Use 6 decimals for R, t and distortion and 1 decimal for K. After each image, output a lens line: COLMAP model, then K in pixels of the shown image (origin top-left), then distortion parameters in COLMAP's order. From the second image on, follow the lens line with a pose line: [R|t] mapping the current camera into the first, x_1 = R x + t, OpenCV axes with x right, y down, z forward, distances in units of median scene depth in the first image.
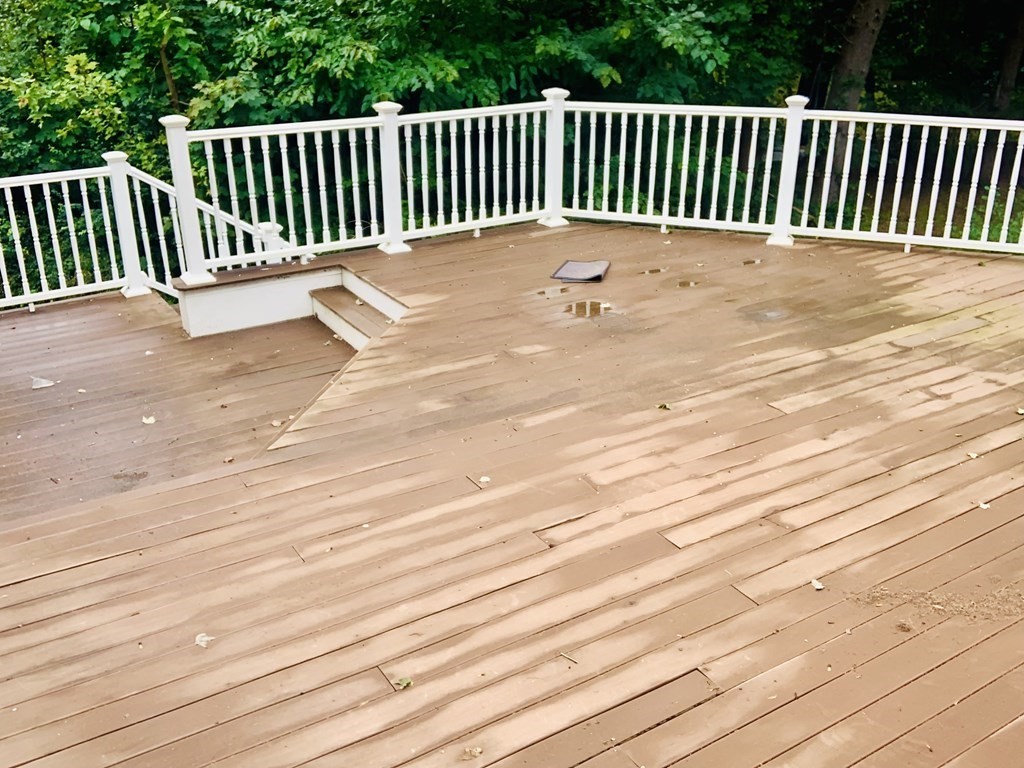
lens RADIAL K [[954.2, 0, 516.9], [0, 954.2, 390.4], [0, 0, 1]] dist [0.018936, 0.000000]
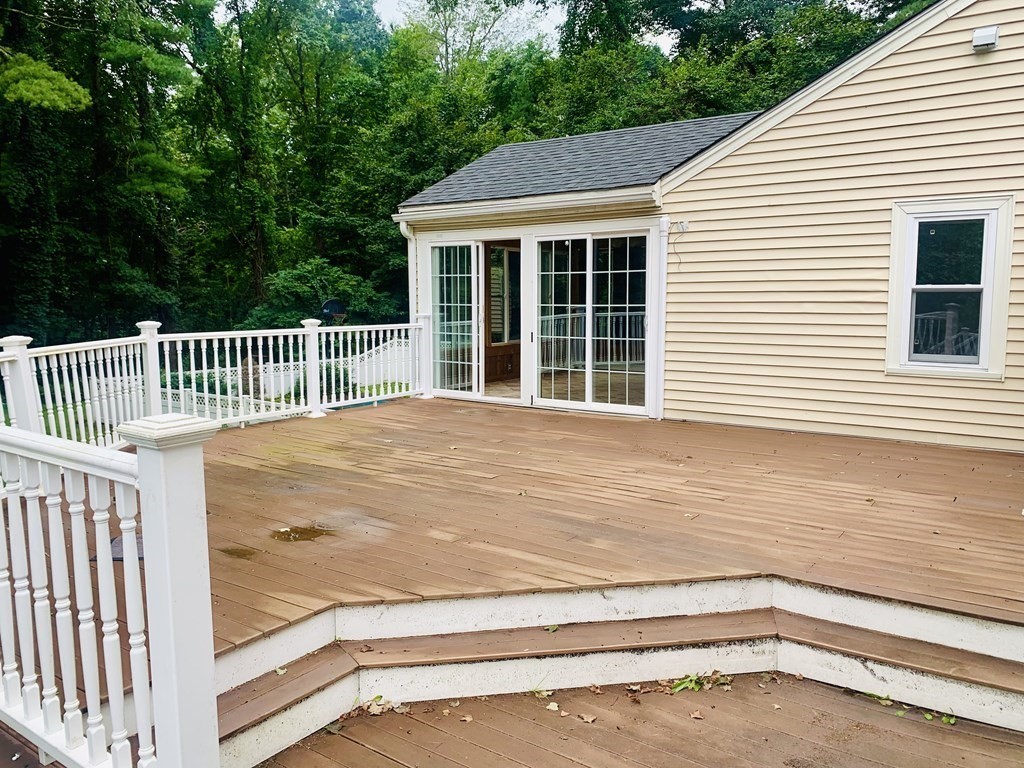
lens RADIAL K [[789.7, 0, 508.1], [0, 789.7, 370.3], [0, 0, 1]] dist [0.034019, -0.028719]
pose [[-0.377033, -0.088221, 0.921989, -0.854558], [0.377725, 0.894264, 0.240033, -0.414955], [-0.845677, 0.438758, -0.303844, 1.254287]]
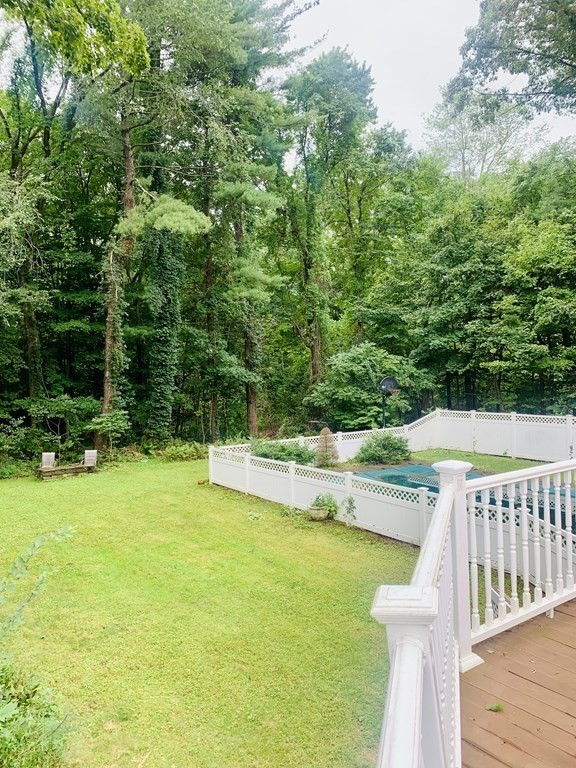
lens RADIAL K [[592.3, 0, 289.8], [0, 592.3, 384.4], [0, 0, 1]] dist [0.034019, -0.028719]
pose [[-0.084123, -0.023511, 0.996178, -0.737624], [0.427669, 0.902111, 0.057406, -0.435705], [-0.900012, 0.430864, -0.065833, 1.284237]]
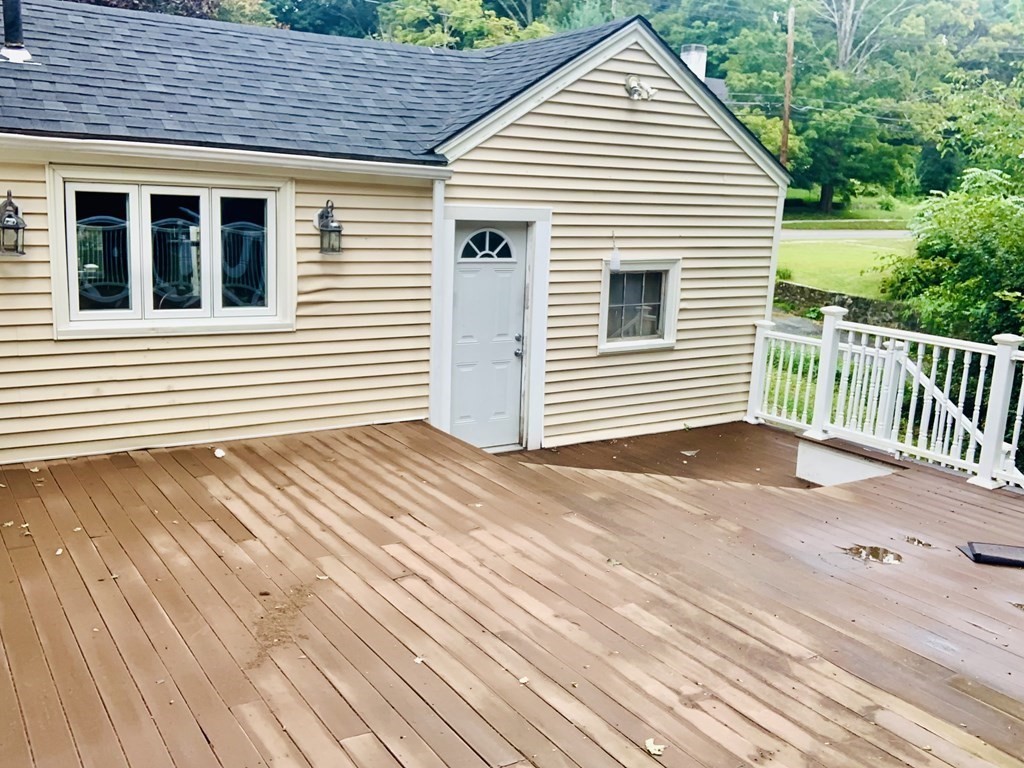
lens RADIAL K [[954.2, 0, 518.7], [0, 954.2, 384.0], [0, 0, 1]] dist [0.018936, 0.000000]
pose [[0.028799, 0.203146, -0.978725, 1.147451], [-0.440290, 0.881608, 0.170033, -0.292524], [0.897394, 0.426026, 0.114833, 0.672819]]
